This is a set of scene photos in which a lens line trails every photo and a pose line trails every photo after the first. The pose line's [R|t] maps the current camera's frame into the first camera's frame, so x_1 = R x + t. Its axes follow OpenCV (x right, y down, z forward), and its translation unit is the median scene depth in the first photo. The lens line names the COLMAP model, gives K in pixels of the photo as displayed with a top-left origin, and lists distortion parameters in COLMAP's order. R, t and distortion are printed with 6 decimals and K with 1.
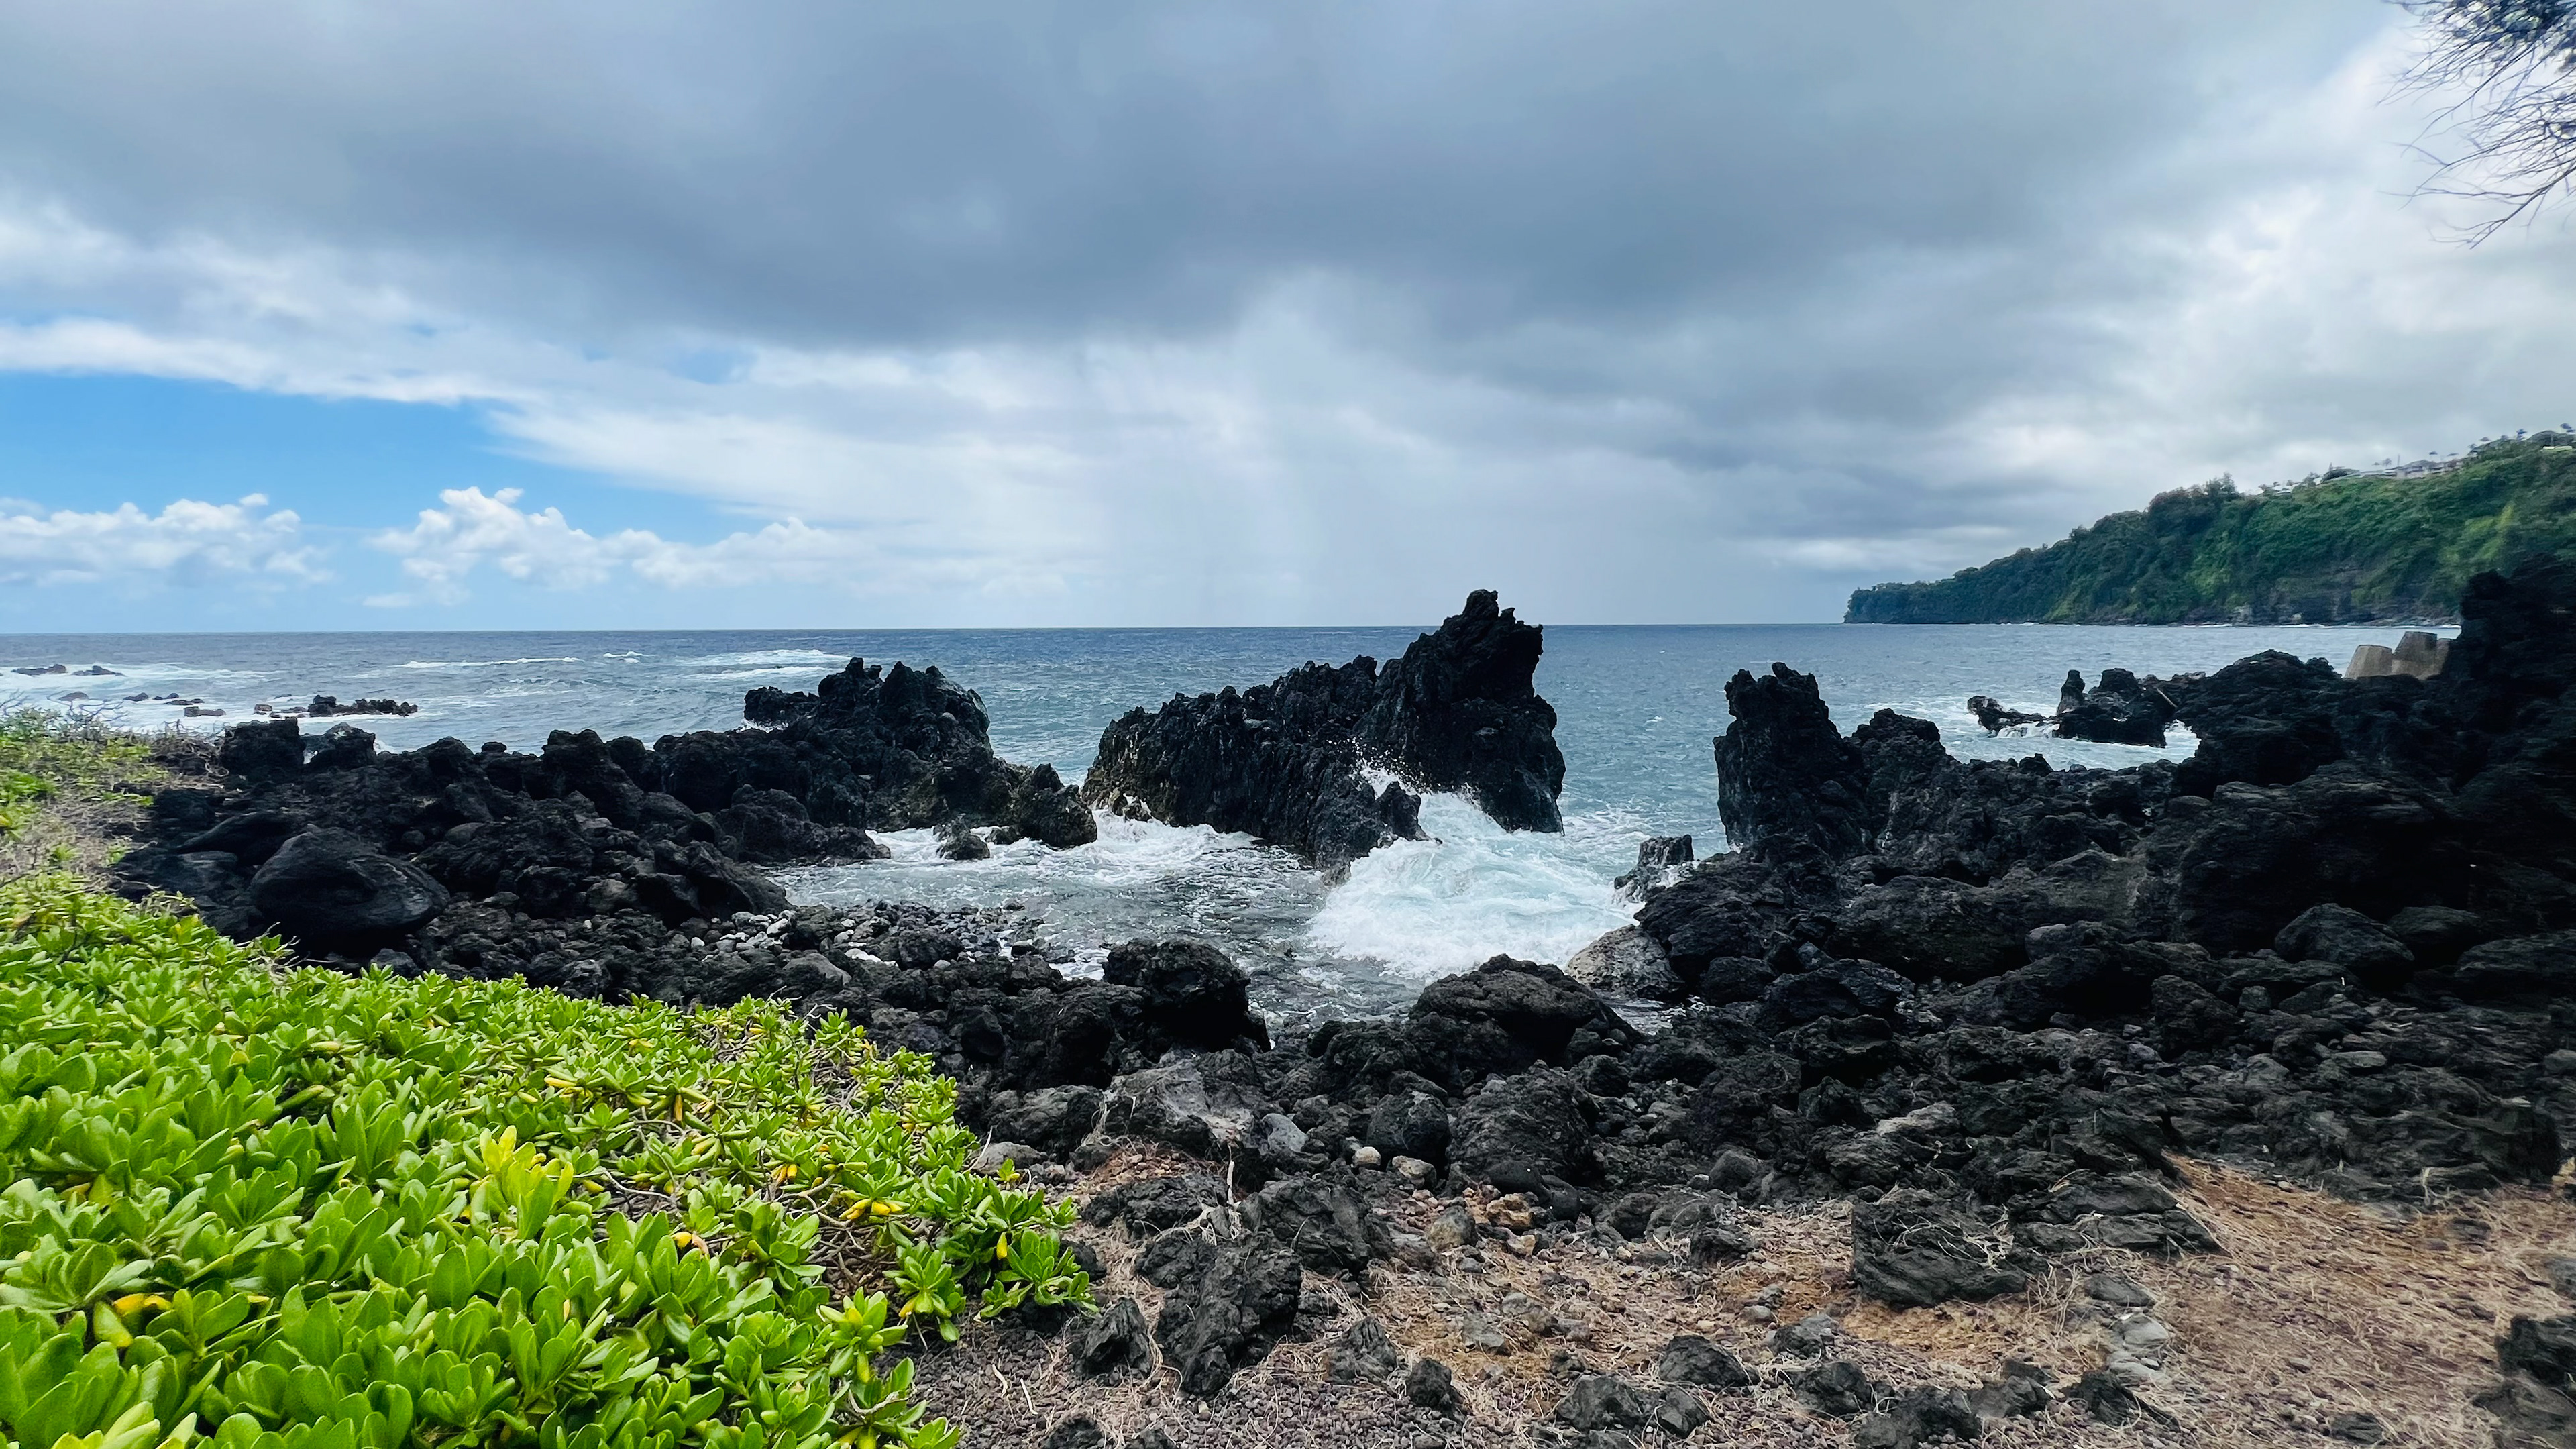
lens RADIAL K [[1051.2, 0, 1288.0], [0, 1051.2, 724.5], [0, 0, 1]] dist [-0.000749, -0.000373]
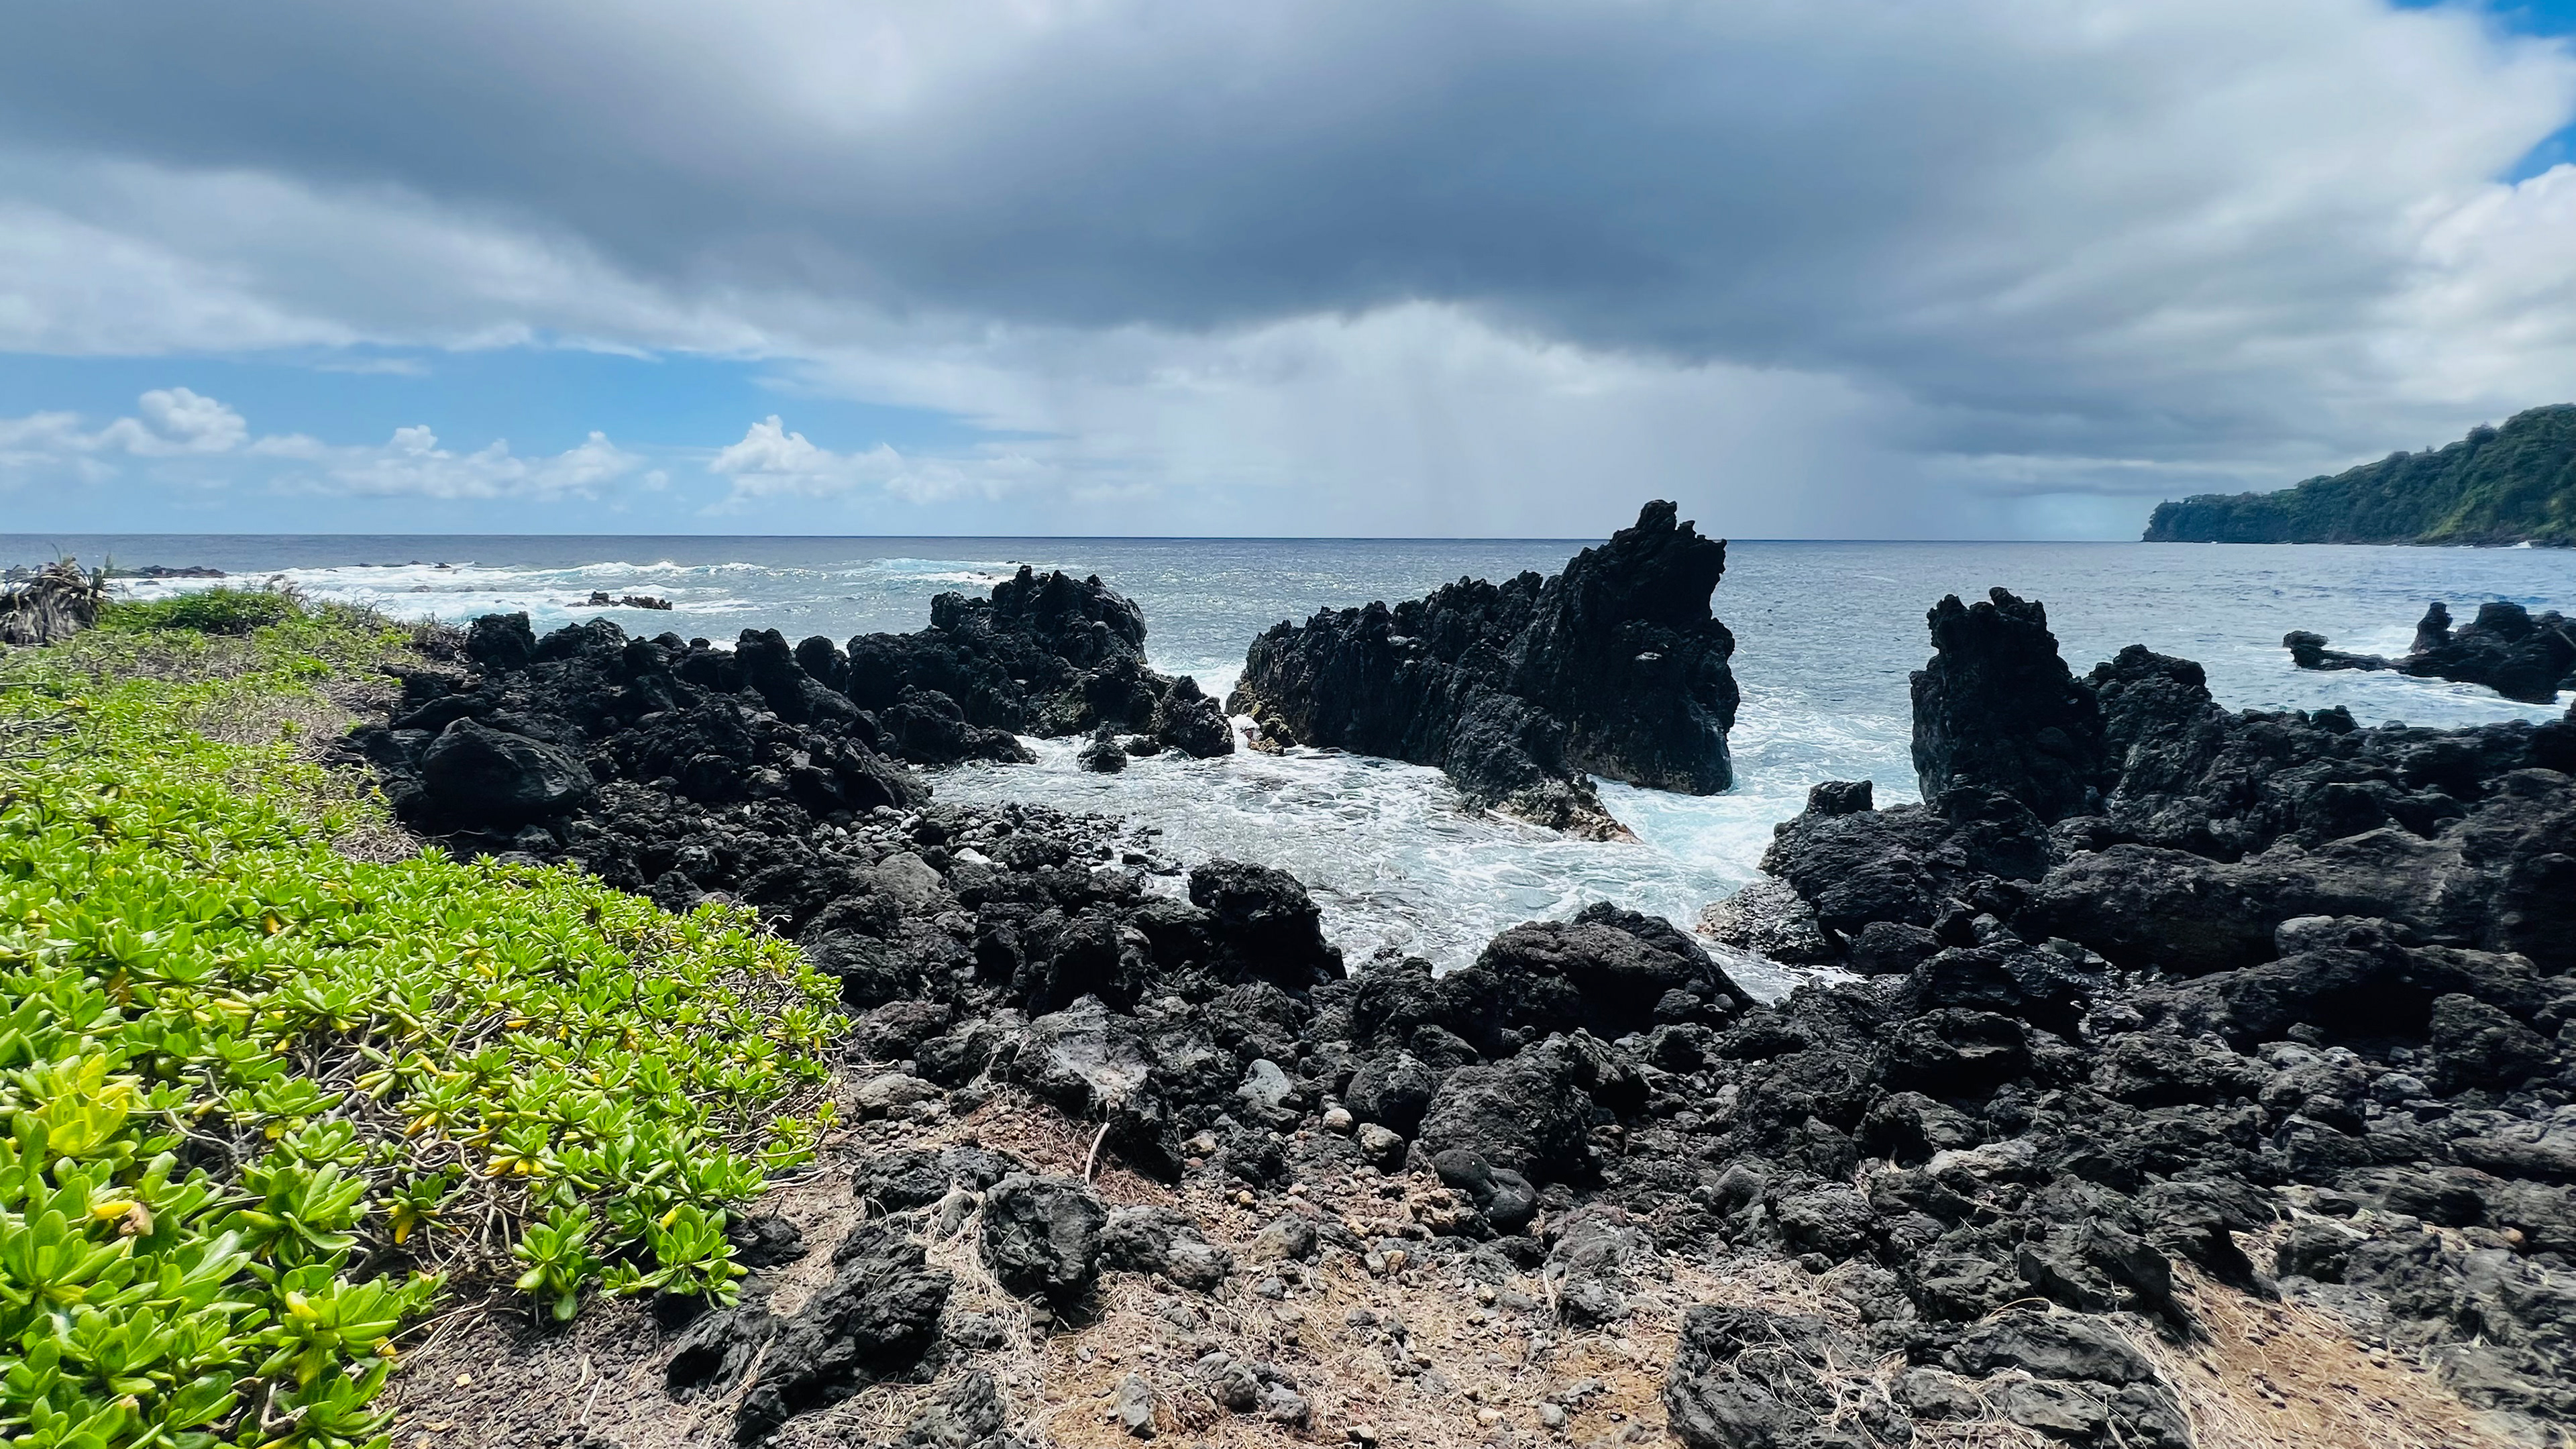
lens RADIAL K [[1051.2, 0, 1288.0], [0, 1051.2, 724.5], [0, 0, 1]] dist [-0.000749, -0.000373]
pose [[0.980298, 0.043884, -0.192589, 0.079395], [-0.027835, 0.995970, 0.085261, -0.005219], [0.195555, -0.078220, 0.977568, 0.045772]]
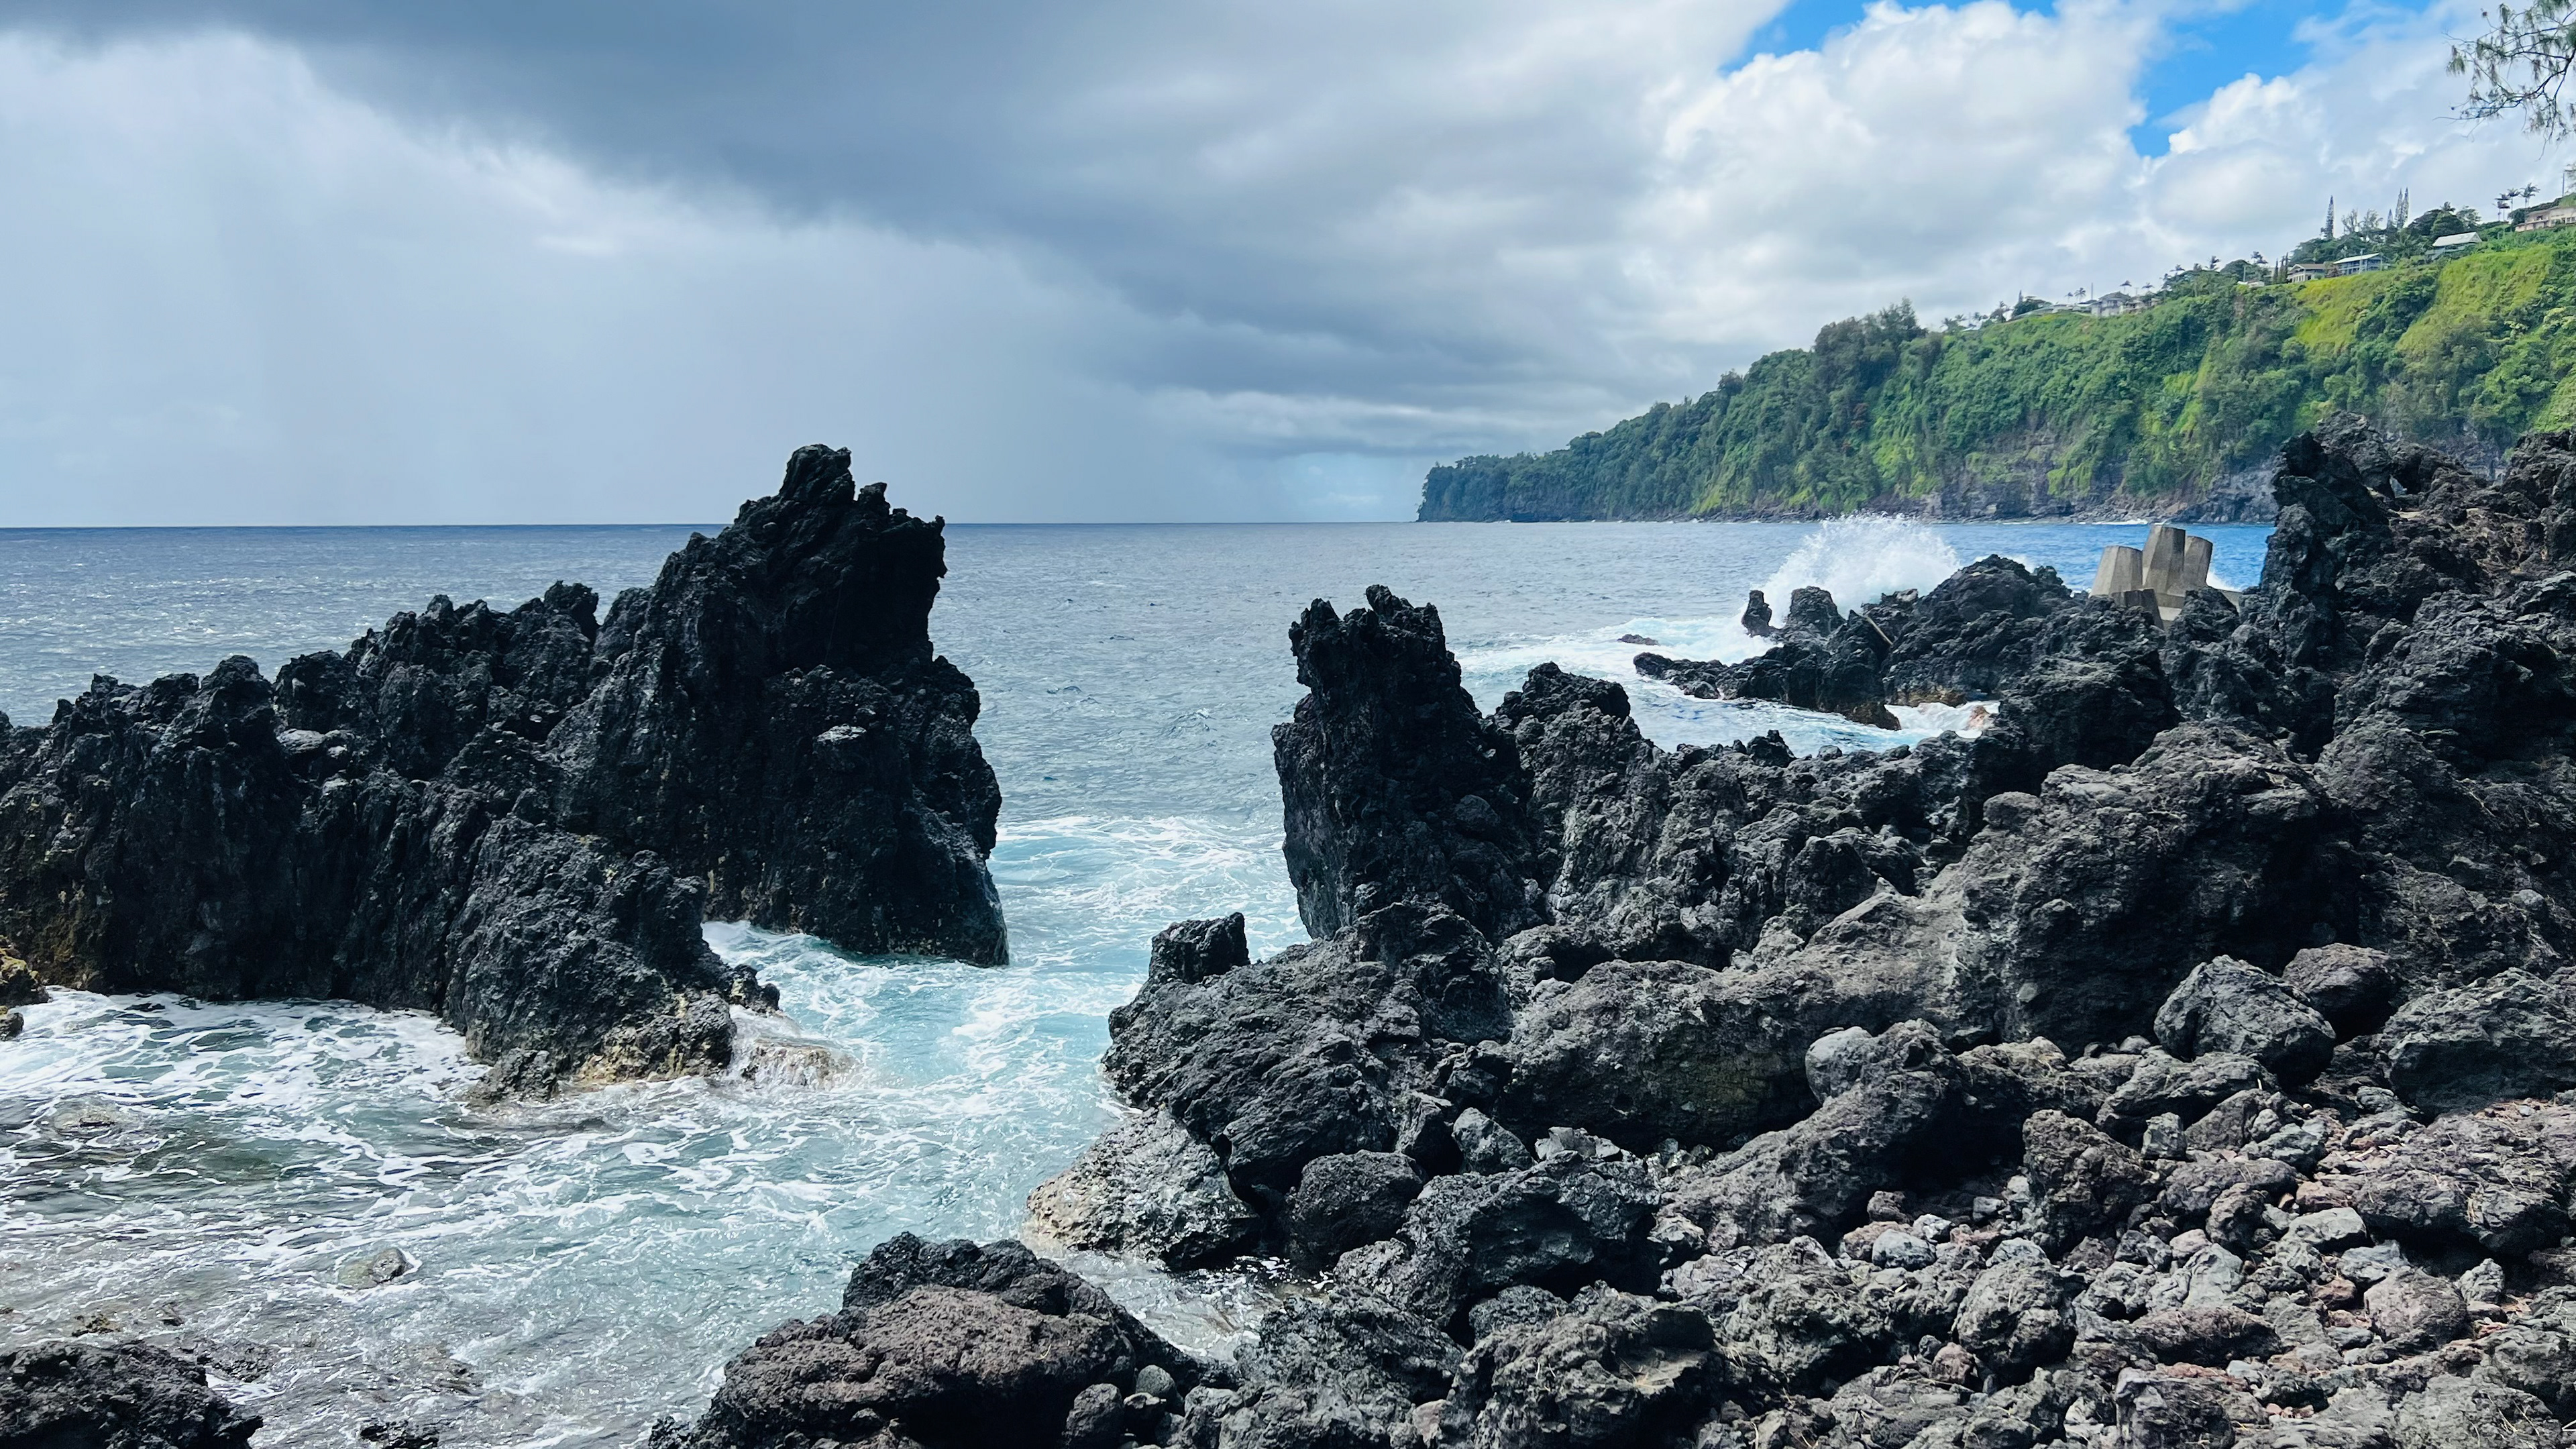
lens RADIAL K [[1894.7, 0, 1277.6], [0, 1894.7, 715.0], [0, 0, 1]] dist [0.111538, -0.173392]
pose [[0.913933, -0.042340, 0.403650, 0.021810], [0.040593, 0.999093, 0.012890, -0.007263], [-0.403830, 0.004605, 0.914822, 0.138402]]
